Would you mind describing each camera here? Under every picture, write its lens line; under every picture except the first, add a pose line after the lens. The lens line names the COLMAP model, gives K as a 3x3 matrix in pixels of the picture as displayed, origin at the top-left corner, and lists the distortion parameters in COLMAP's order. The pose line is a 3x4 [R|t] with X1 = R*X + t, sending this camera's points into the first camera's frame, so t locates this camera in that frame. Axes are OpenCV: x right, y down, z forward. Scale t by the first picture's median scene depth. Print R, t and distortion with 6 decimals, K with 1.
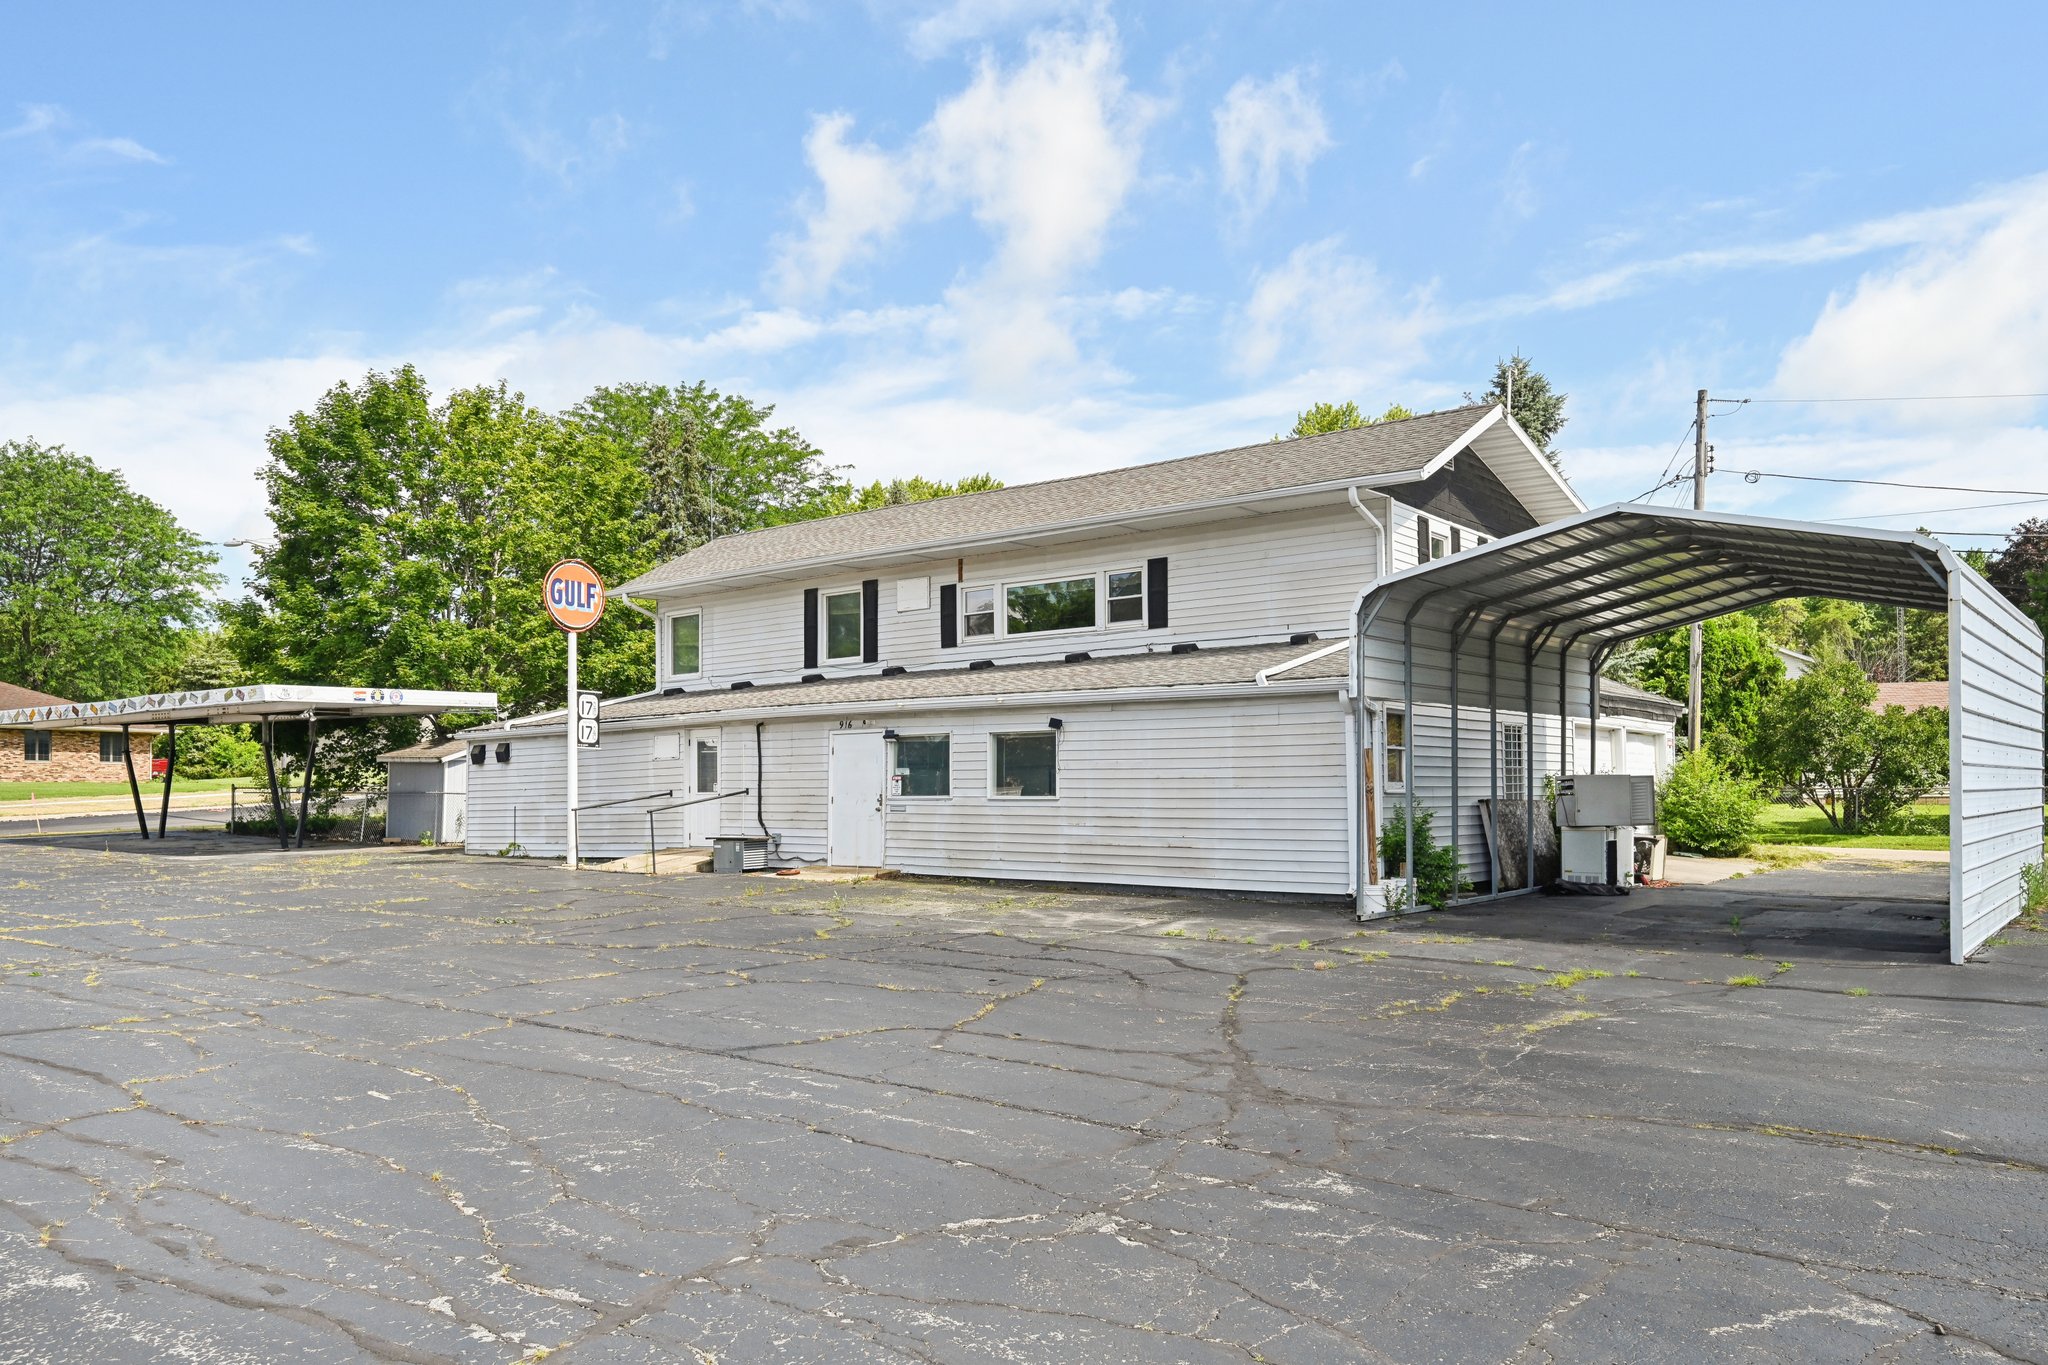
lens RADIAL K [[1354.3, 0, 1019.1], [0, 1354.3, 789.1], [0, 0, 1]] dist [-0.005695, -0.000477]
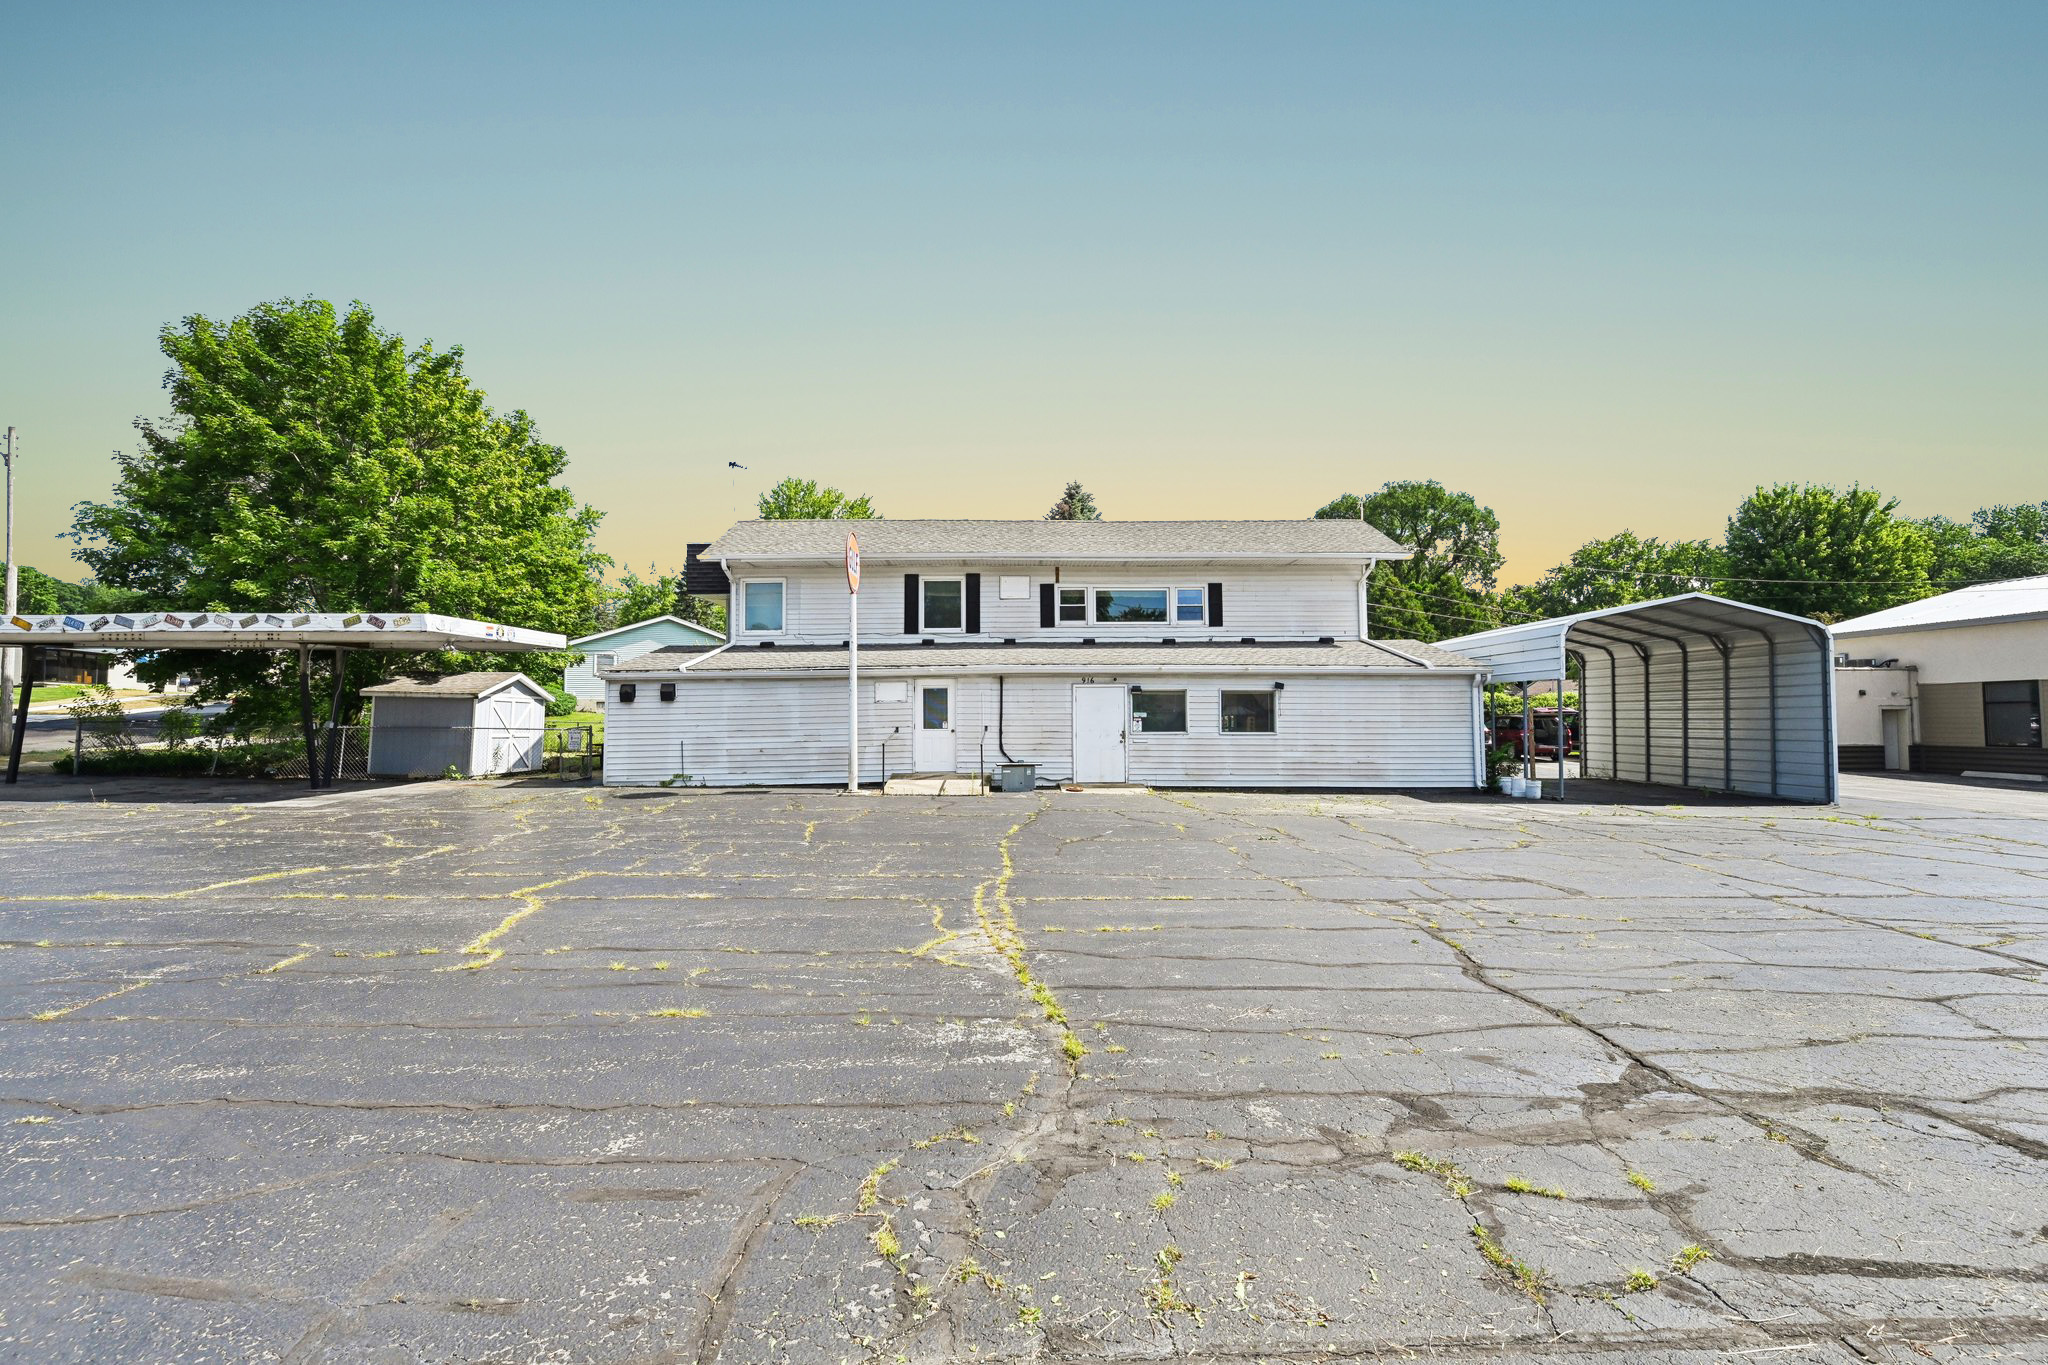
lens RADIAL K [[855.8, 0, 1024.0], [0, 855.8, 682.5], [0, 0, 1]] dist [-0.002220, -0.000447]
pose [[0.801981, 0.030629, 0.596563, -0.652710], [-0.004026, 0.998939, -0.045876, -0.004579], [-0.597335, 0.034390, 0.801254, 0.308830]]
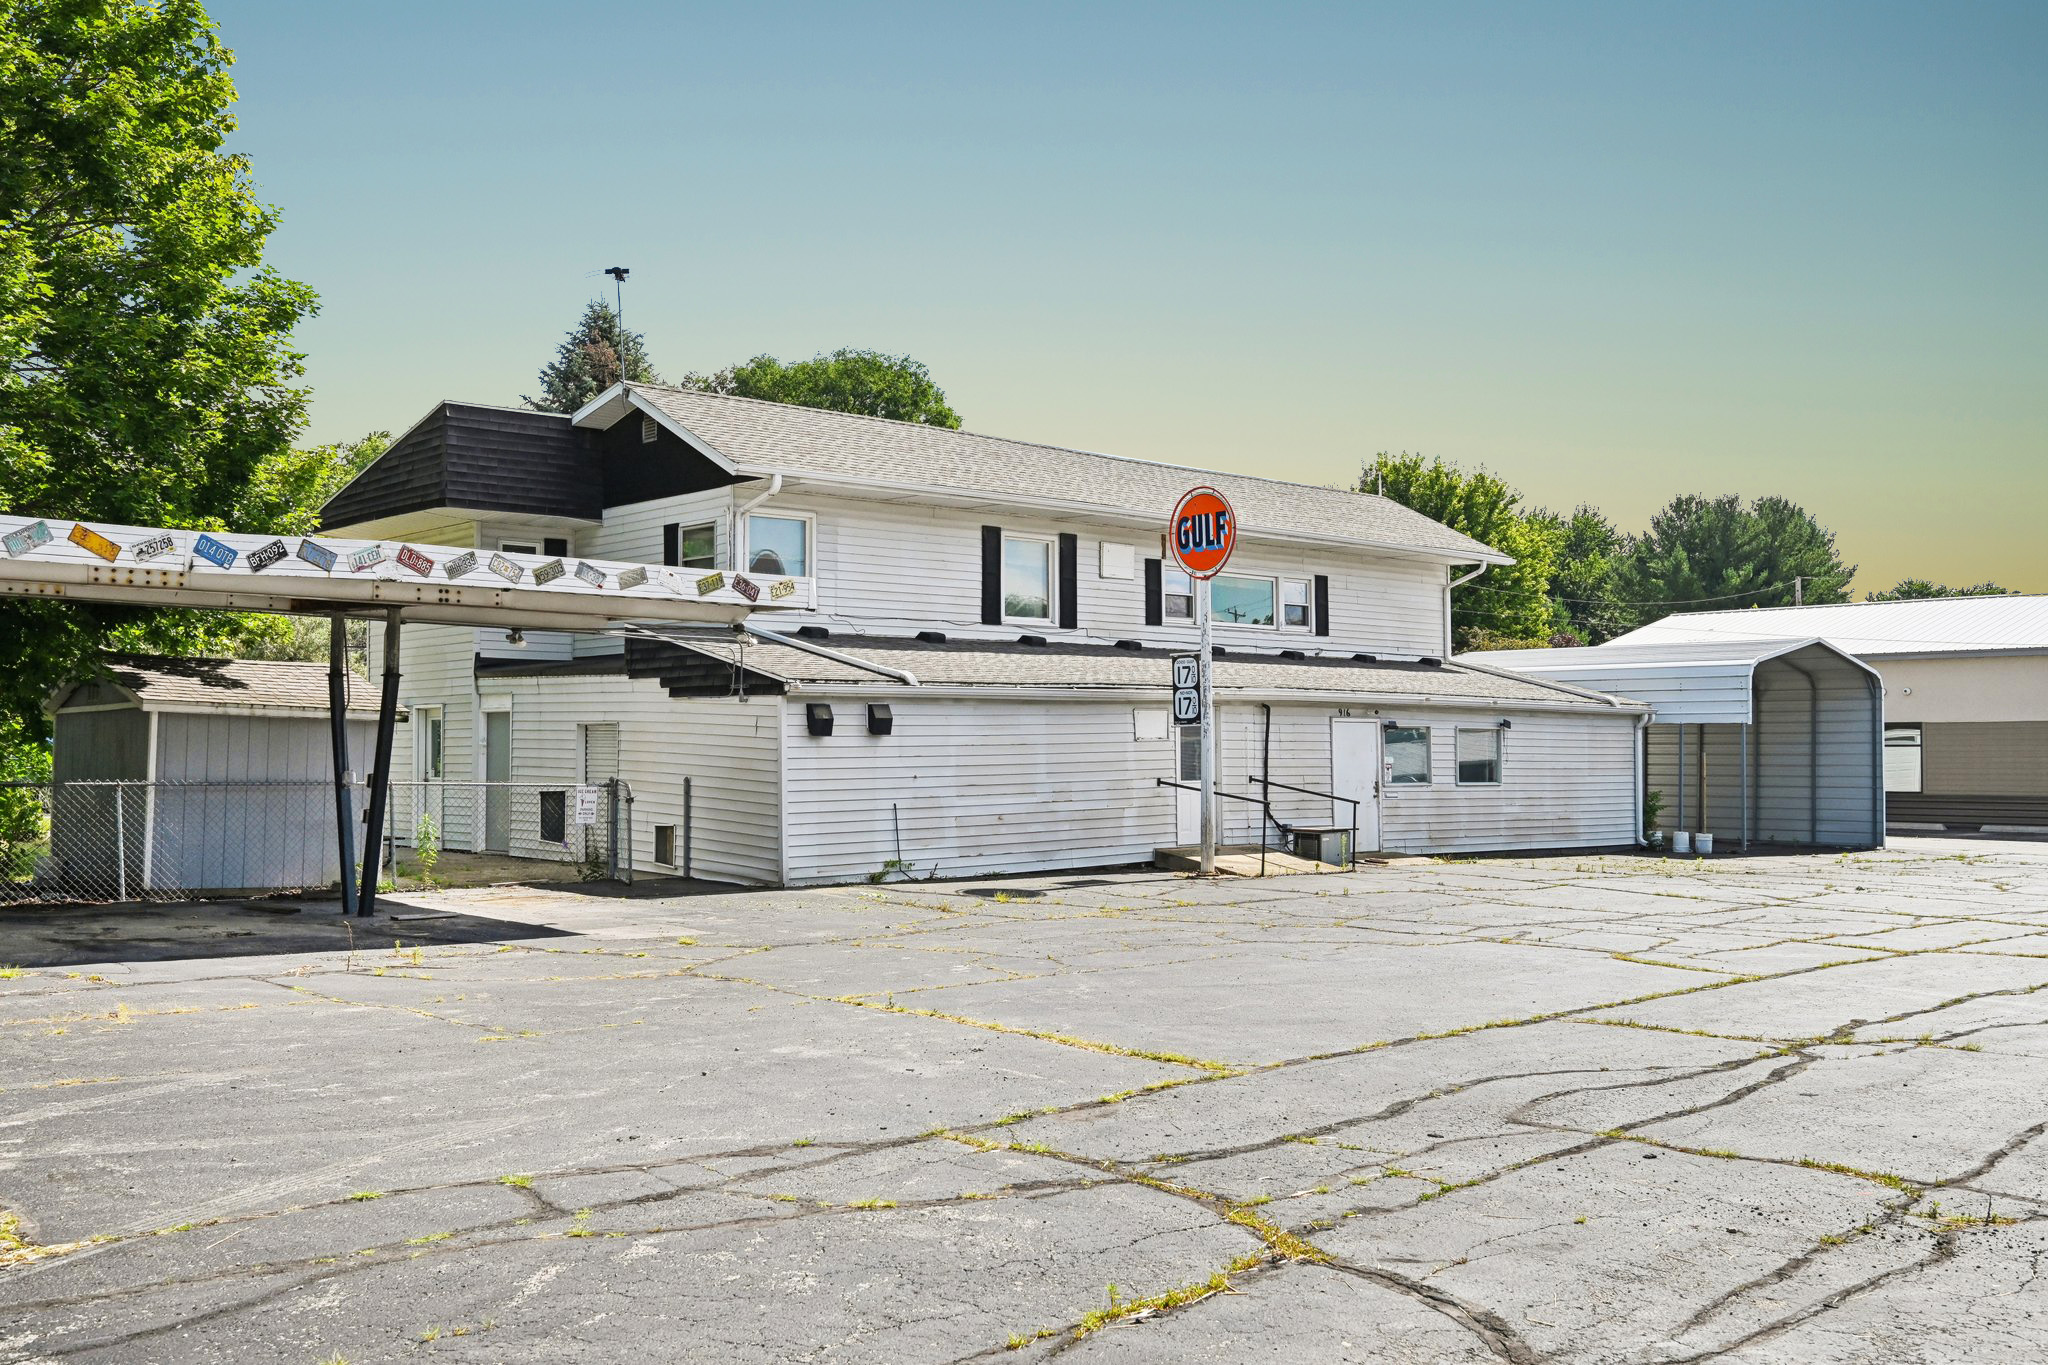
lens RADIAL K [[1762.9, 0, 1024.0], [0, 1762.9, 682.5], [0, 0, 1]] dist [0.003107, -0.000381]
pose [[0.229578, 0.047310, 0.972140, -1.351877], [-0.004109, 0.998856, -0.047640, -0.005958], [-0.973282, 0.006943, 0.229510, 0.860297]]
